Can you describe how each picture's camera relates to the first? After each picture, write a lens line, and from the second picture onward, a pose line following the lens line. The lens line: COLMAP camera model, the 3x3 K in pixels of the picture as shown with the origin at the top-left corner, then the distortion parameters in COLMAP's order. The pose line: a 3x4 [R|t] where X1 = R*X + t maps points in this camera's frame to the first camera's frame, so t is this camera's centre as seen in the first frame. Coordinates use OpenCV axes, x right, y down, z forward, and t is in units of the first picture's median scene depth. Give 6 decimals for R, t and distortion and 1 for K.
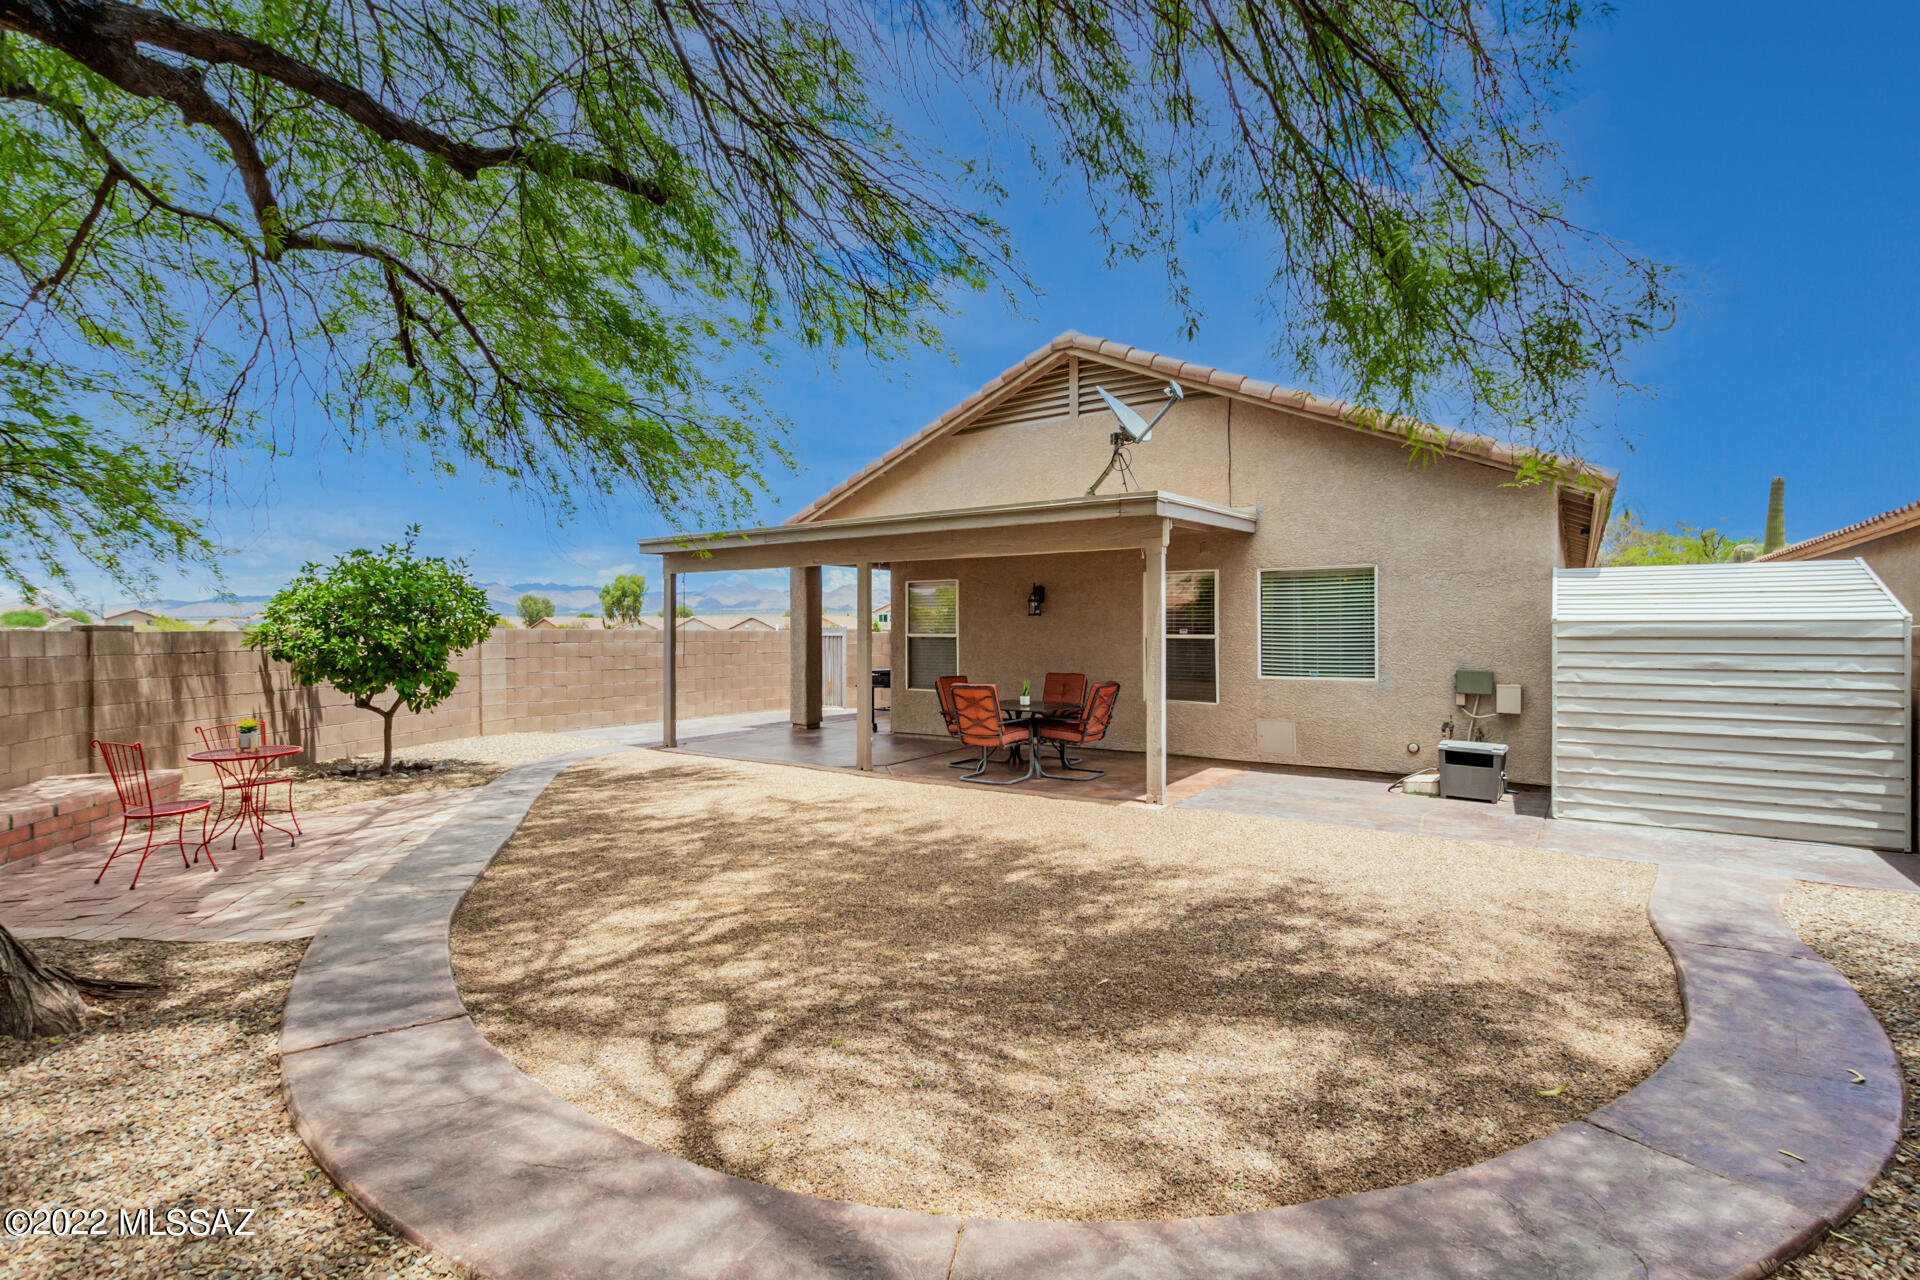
lens RADIAL K [[872.6, 0, 956.3], [0, 872.6, 631.0], [0, 0, 1]] dist [-0.009980, 0.000136]
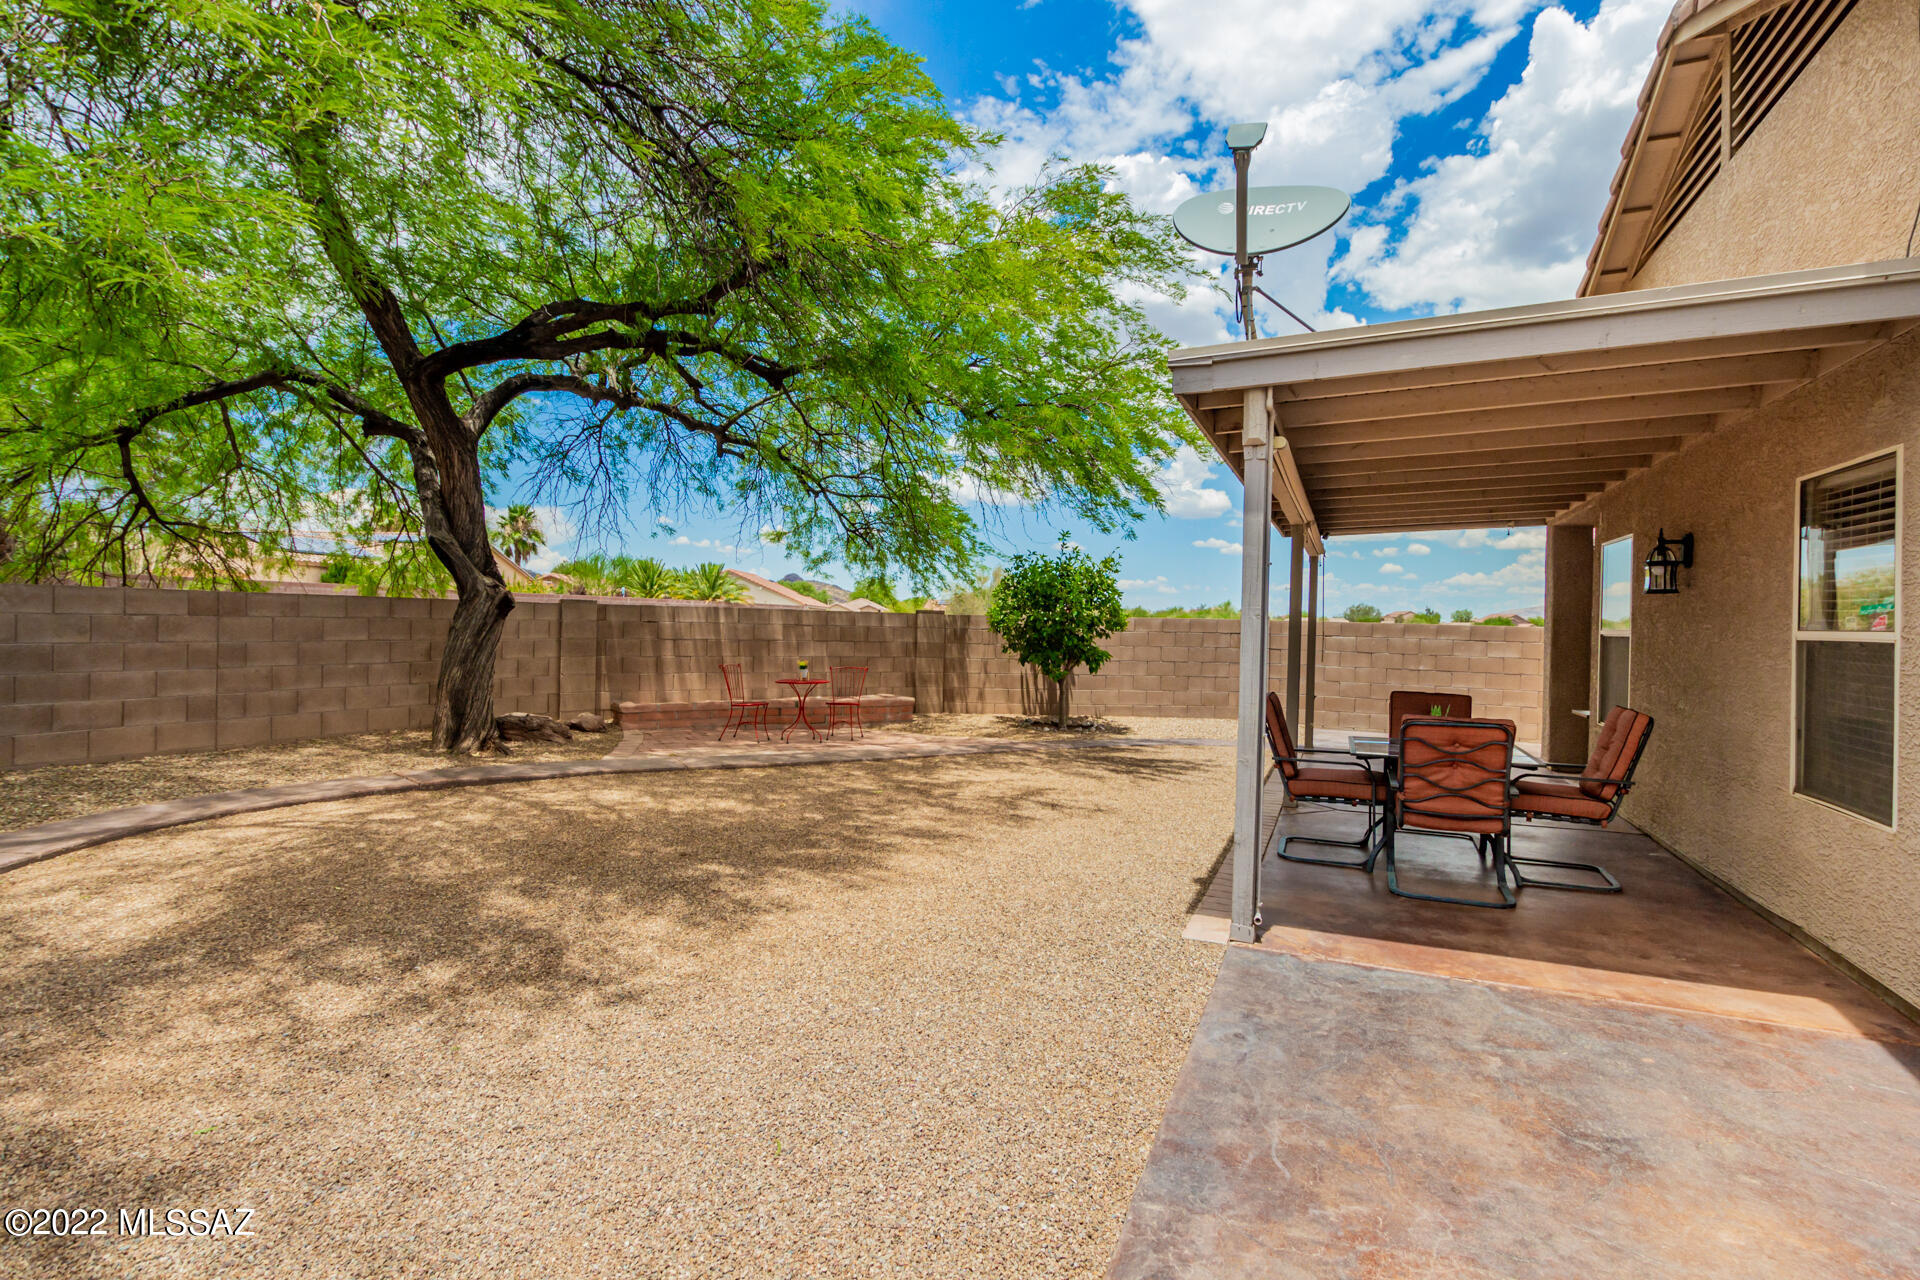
lens RADIAL K [[872.6, 0, 951.9], [0, 872.6, 640.1], [0, 0, 1]] dist [-0.009980, 0.000136]
pose [[0.178450, 0.011387, -0.983883, 1.071831], [-0.007480, 0.999920, 0.010216, 0.048186], [0.983921, 0.005537, 0.178521, 1.192516]]
